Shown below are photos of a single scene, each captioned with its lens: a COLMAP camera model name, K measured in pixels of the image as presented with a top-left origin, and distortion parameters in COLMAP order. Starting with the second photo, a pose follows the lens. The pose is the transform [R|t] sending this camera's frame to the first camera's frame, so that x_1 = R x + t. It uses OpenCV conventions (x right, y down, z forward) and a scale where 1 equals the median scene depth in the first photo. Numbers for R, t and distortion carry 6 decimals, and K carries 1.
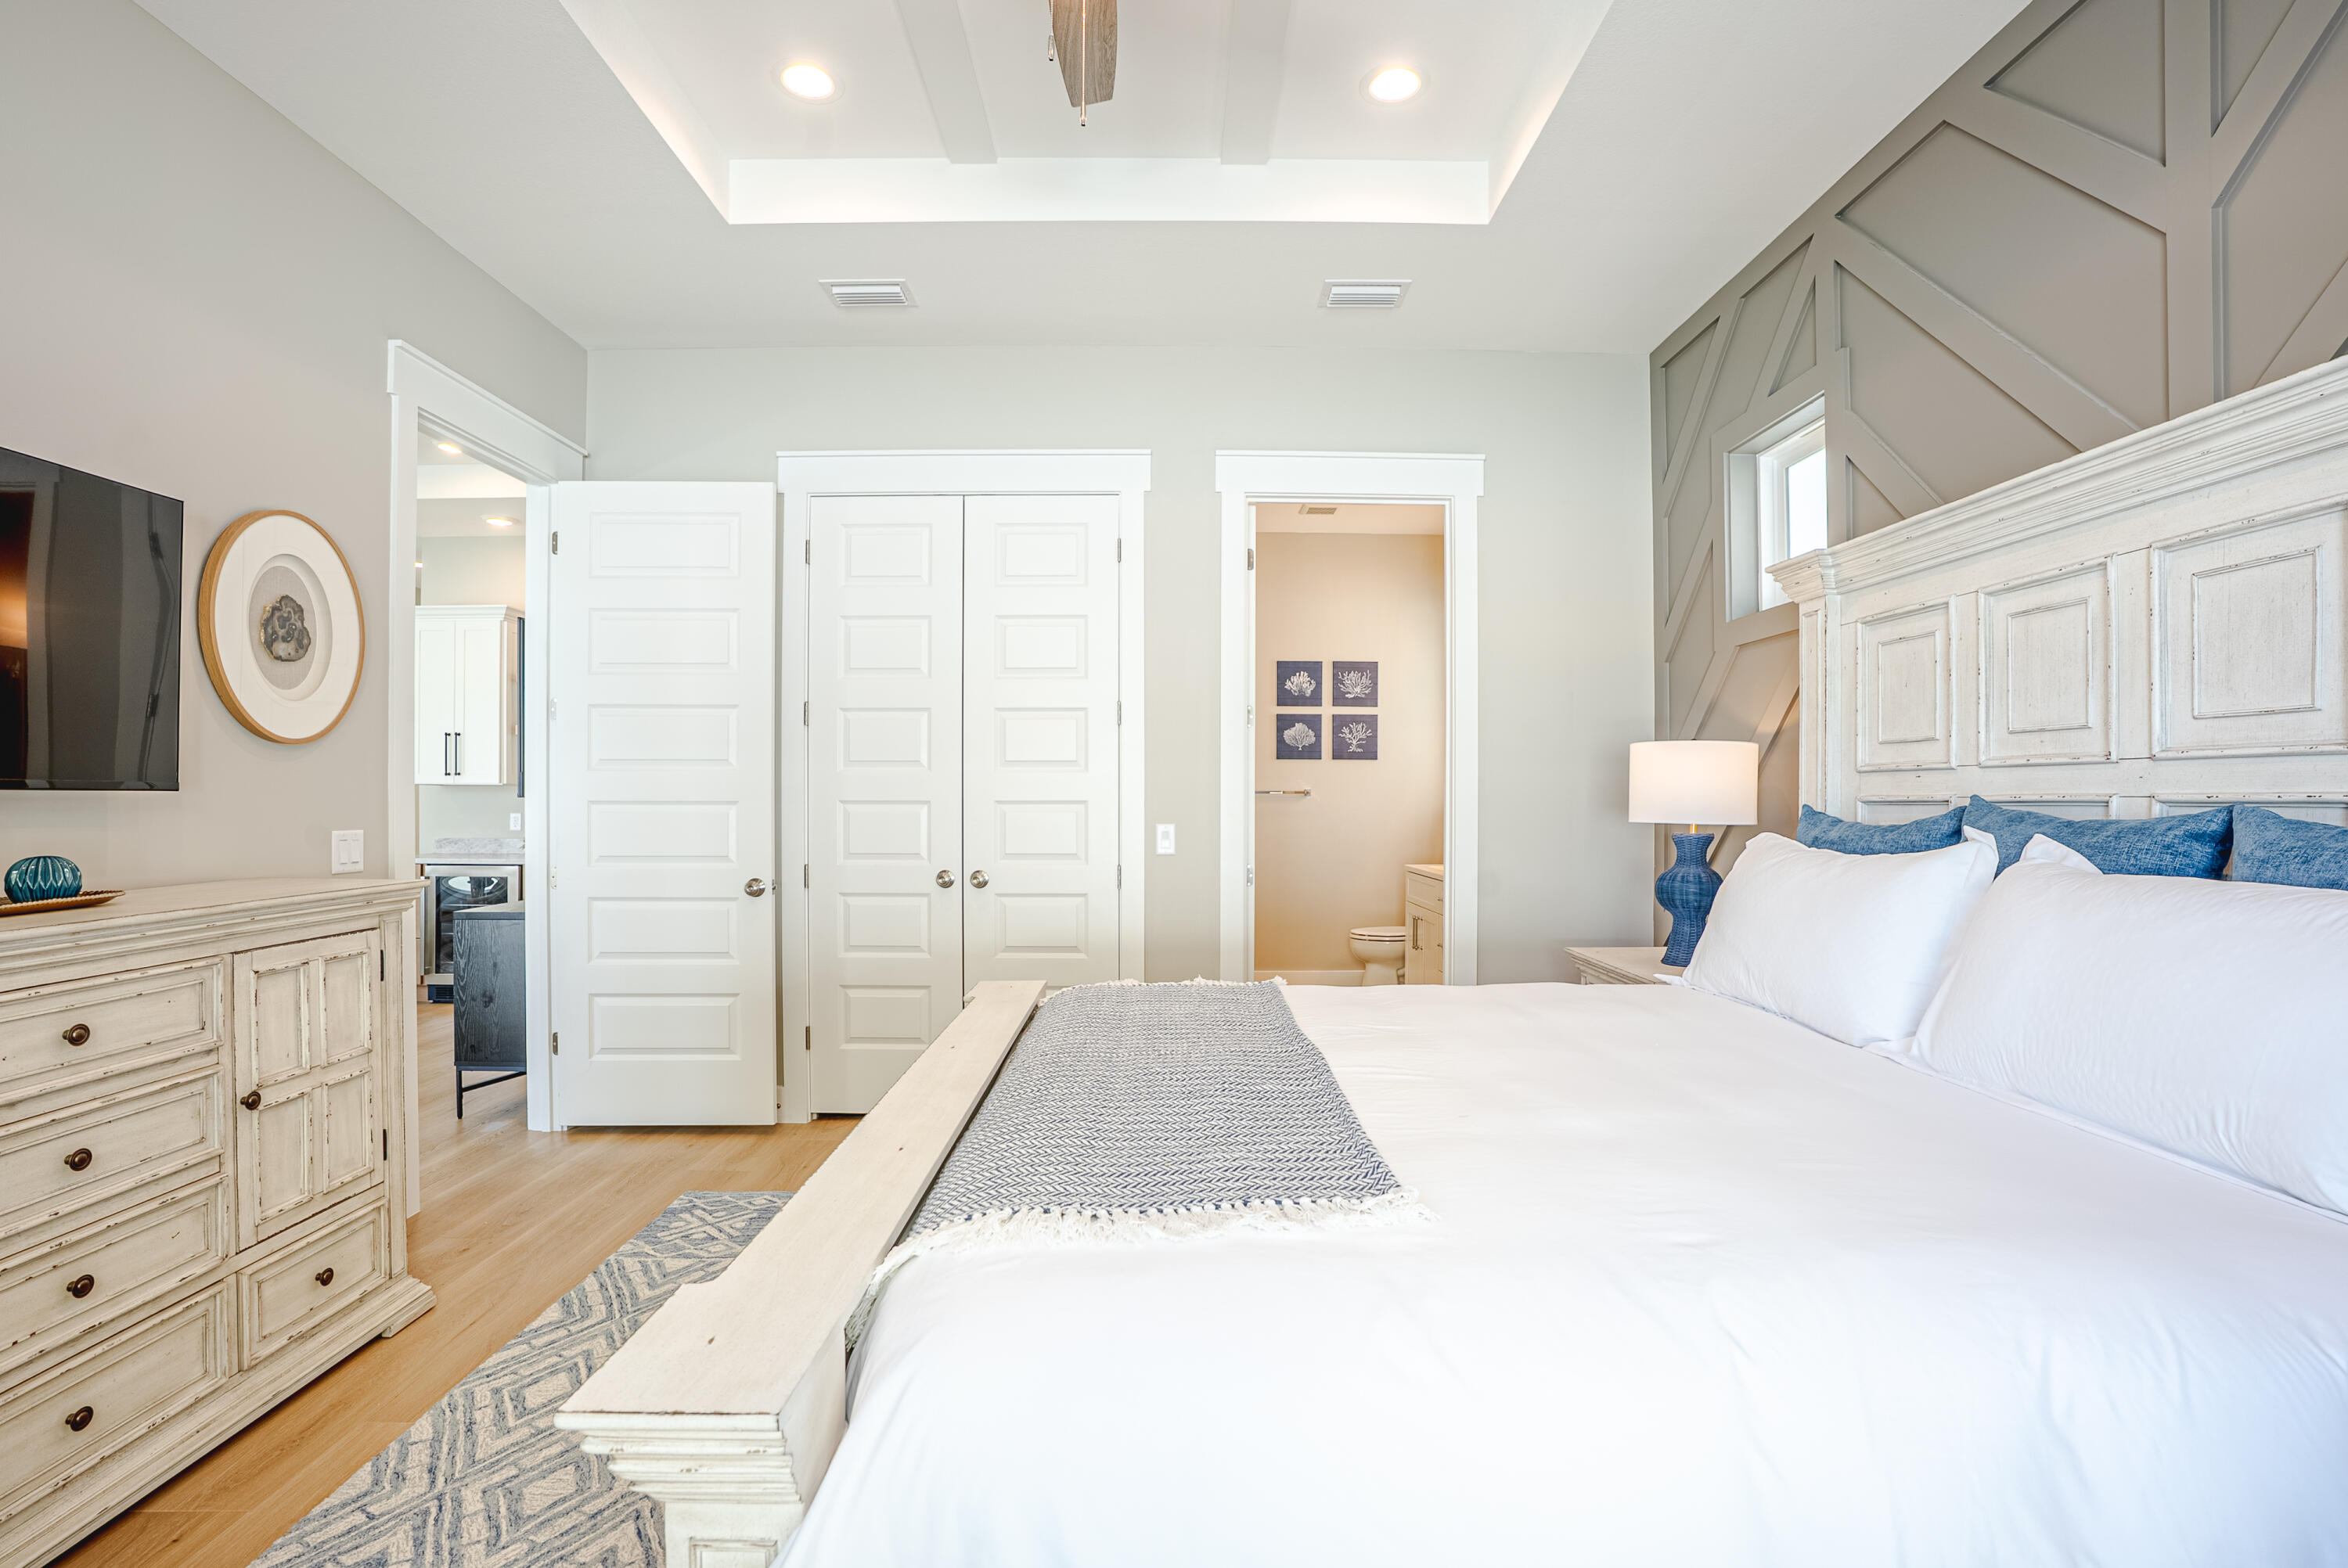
lens RADIAL K [[1085.5, 0, 1178.8], [0, 1085.5, 804.7], [0, 0, 1]] dist [-0.040511, 0.000230]
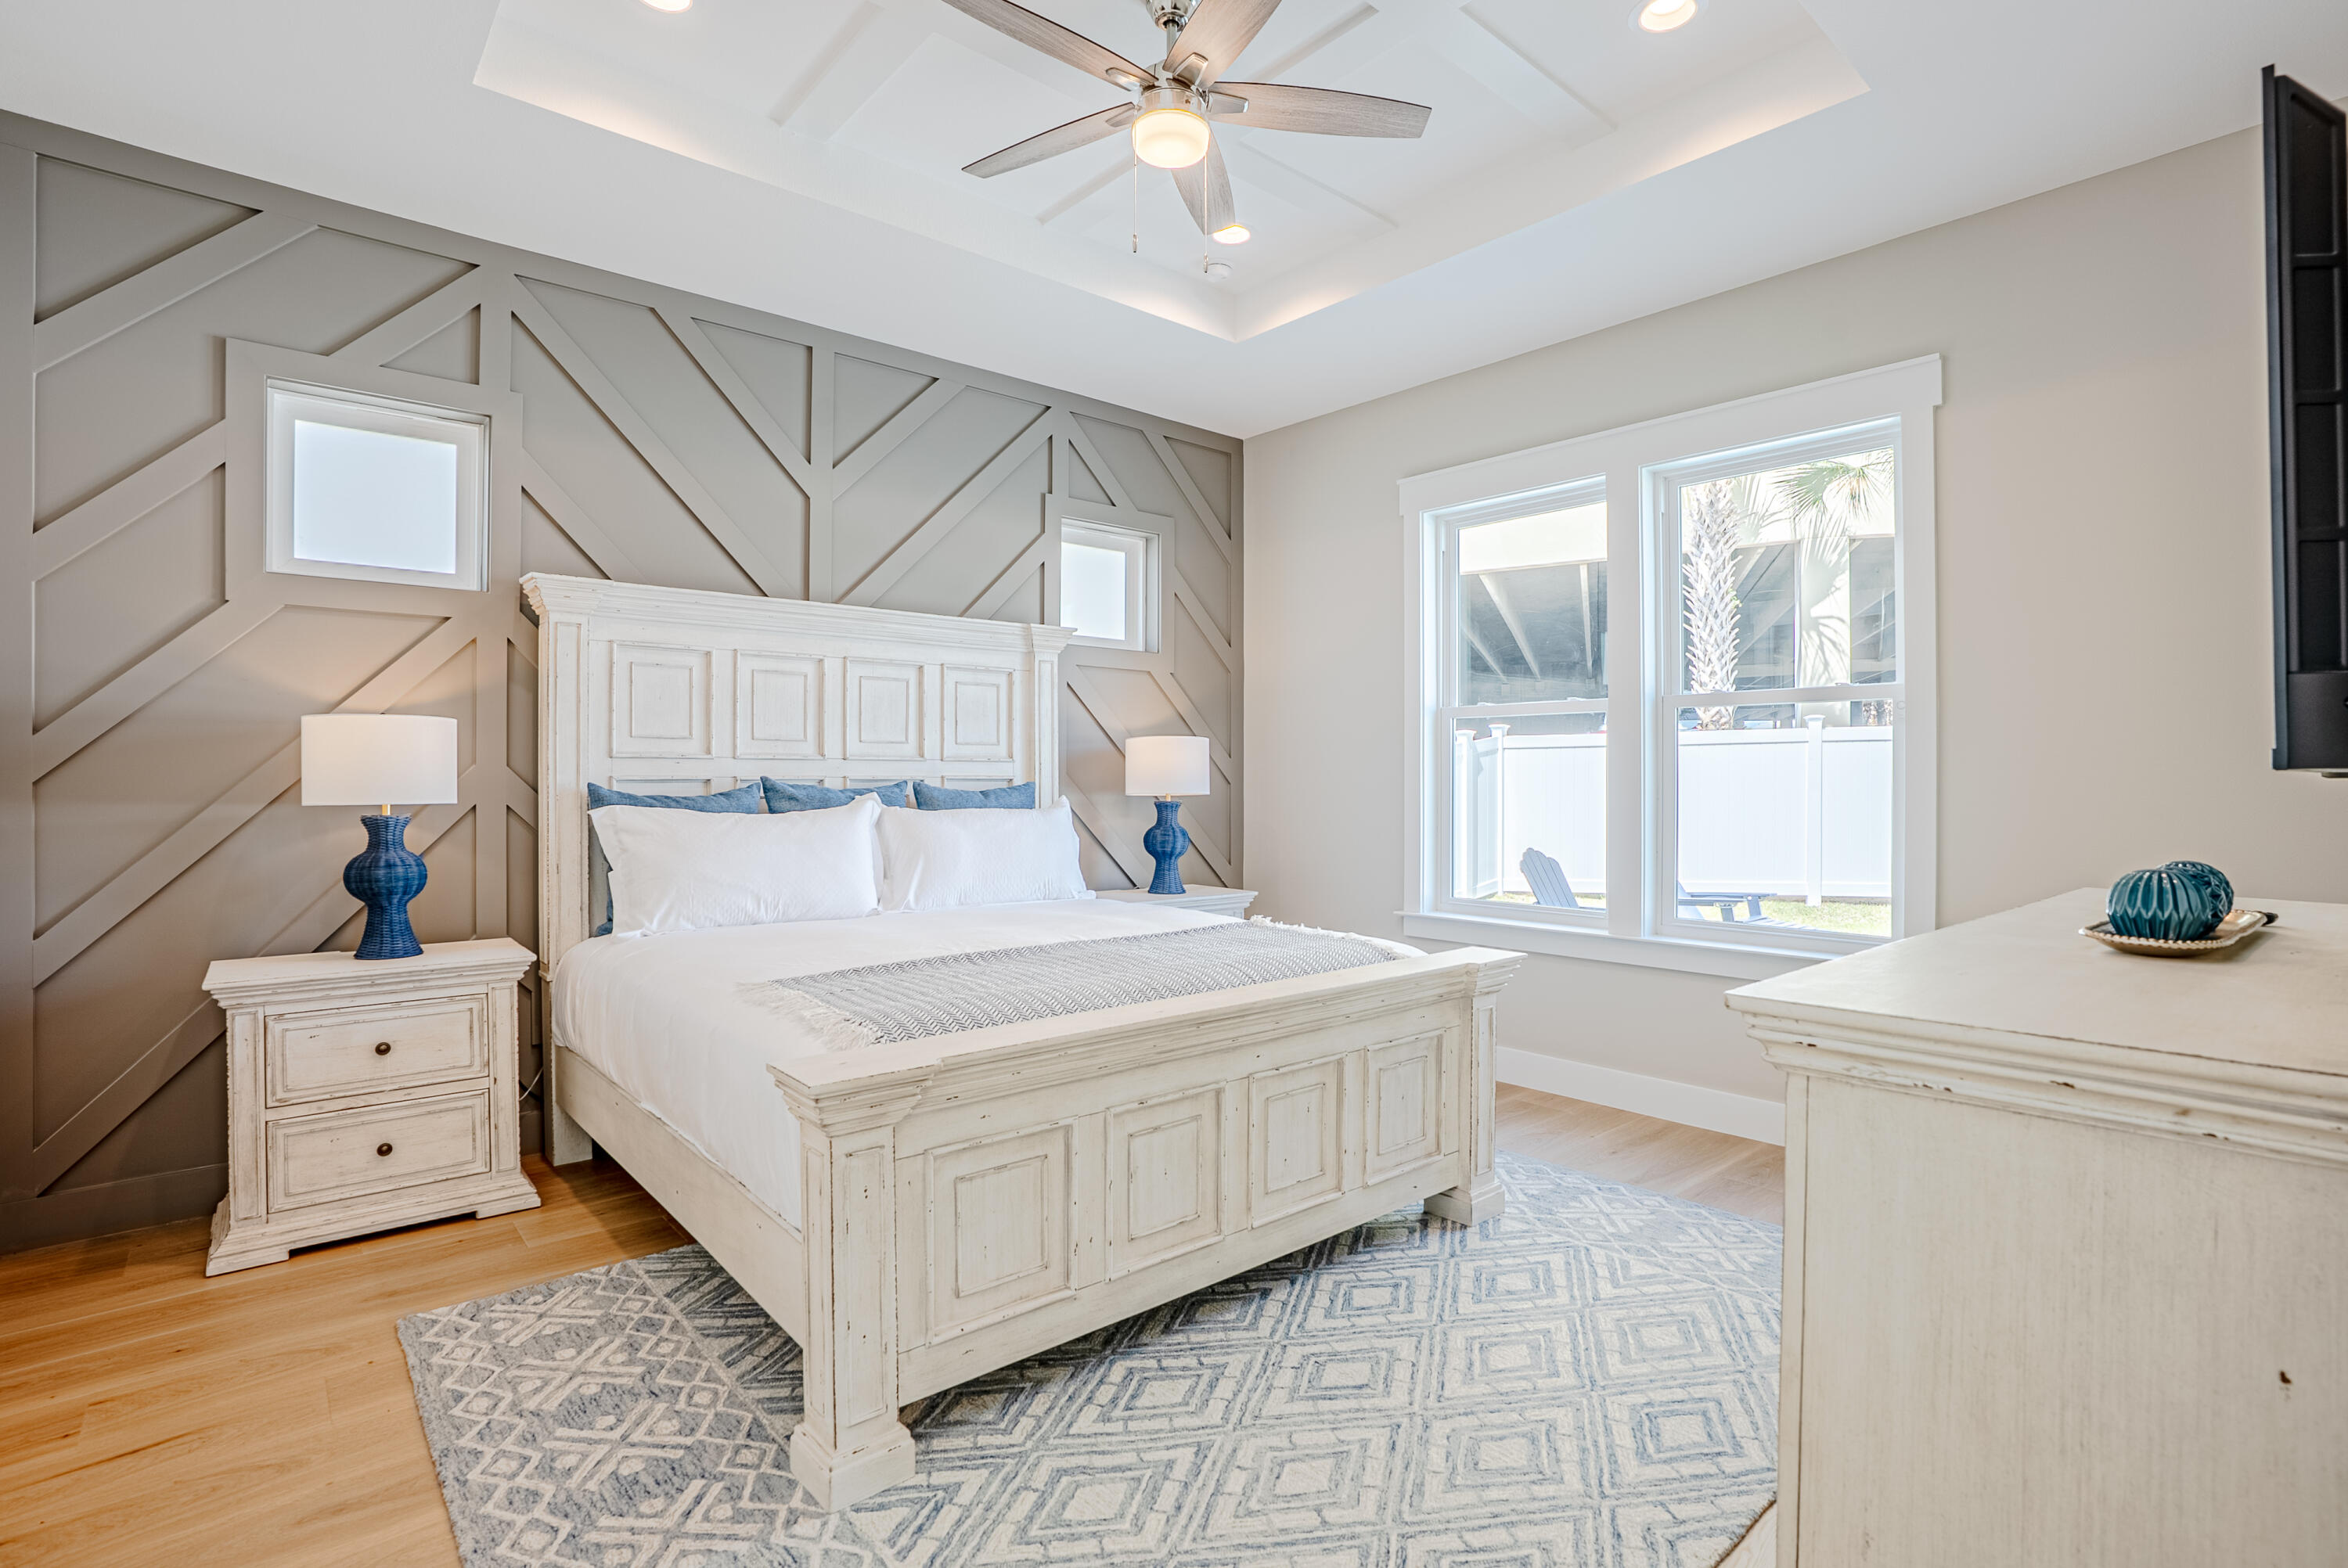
lens RADIAL K [[1085.5, 0, 1177.6], [0, 1085.5, 775.9], [0, 0, 1]] dist [-0.040511, 0.000230]
pose [[-0.645726, -0.008260, 0.763524, -1.091310], [-0.004124, 0.999965, 0.007330, -0.026528], [-0.763558, 0.001584, -0.645737, 1.767310]]
